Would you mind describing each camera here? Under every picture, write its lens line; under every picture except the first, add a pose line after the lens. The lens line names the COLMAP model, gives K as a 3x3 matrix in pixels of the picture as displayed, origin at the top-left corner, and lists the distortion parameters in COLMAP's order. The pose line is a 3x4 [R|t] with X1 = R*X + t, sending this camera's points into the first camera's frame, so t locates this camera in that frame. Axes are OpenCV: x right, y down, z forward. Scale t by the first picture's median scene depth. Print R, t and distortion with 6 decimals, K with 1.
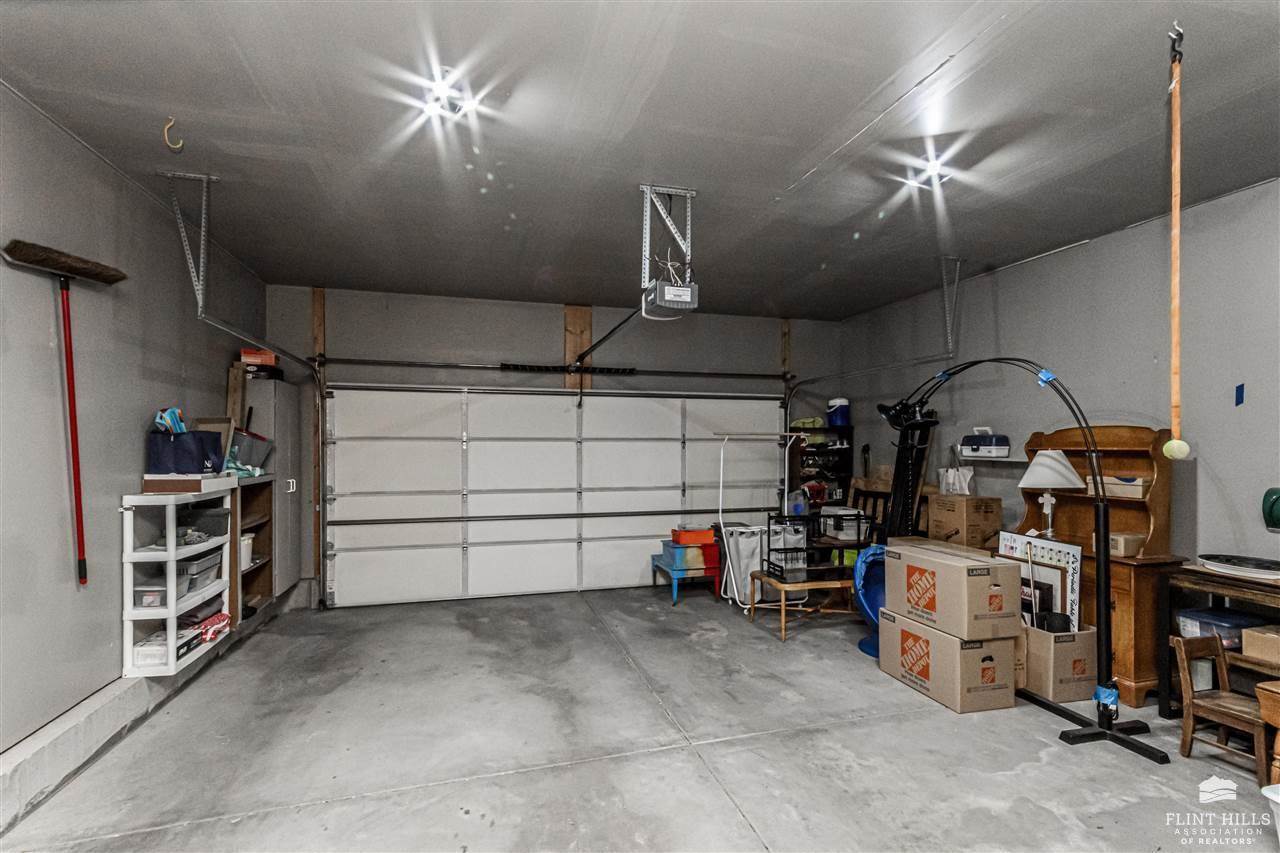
lens RADIAL K [[565.3, 0, 634.1], [0, 565.3, 452.0], [0, 0, 1]] dist [-0.000140, 0.001235]
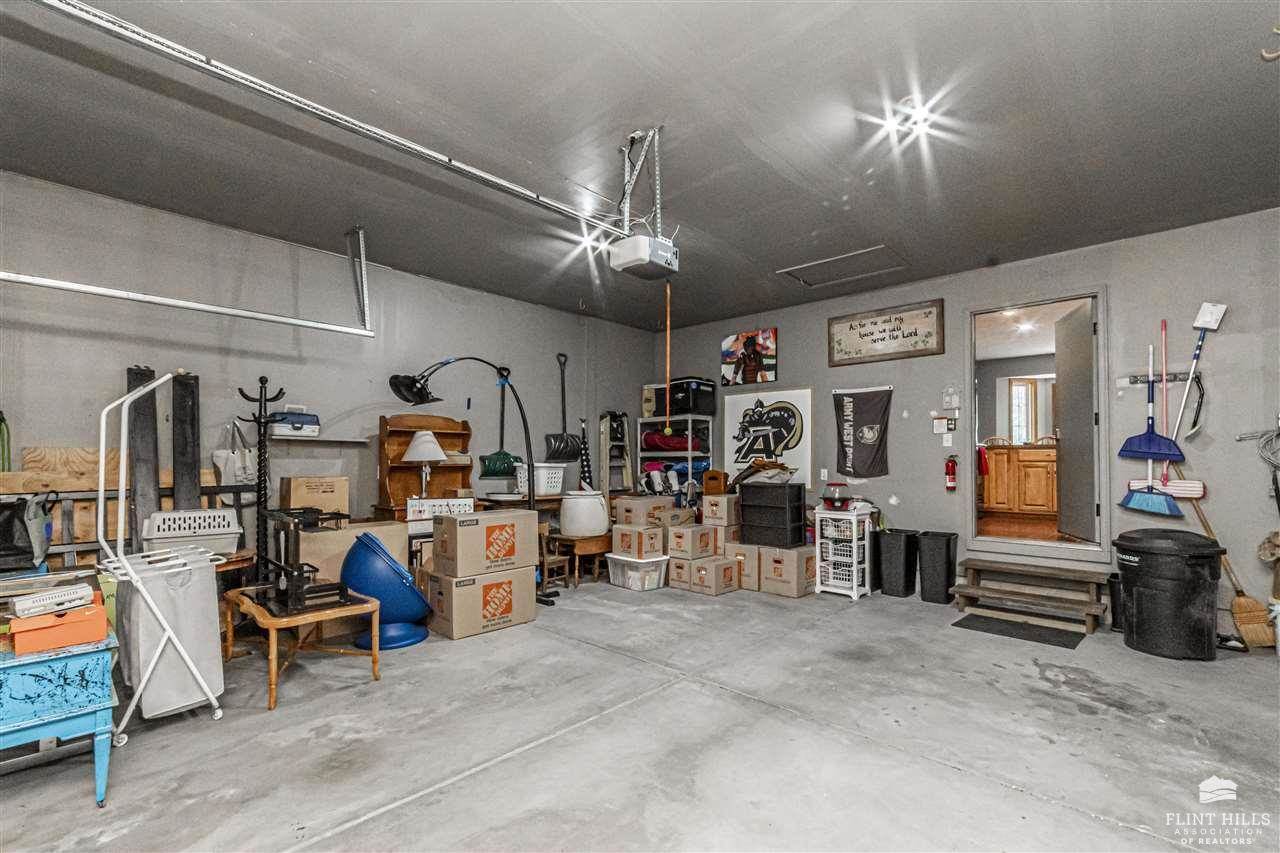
lens RADIAL K [[565.3, 0, 647.2], [0, 565.3, 452.4], [0, 0, 1]] dist [-0.000140, 0.001235]
pose [[-0.516770, 0.011647, 0.856045, -0.633099], [0.005436, 0.999932, -0.010323, 0.061203], [-0.856107, -0.000681, -0.516798, 1.259509]]
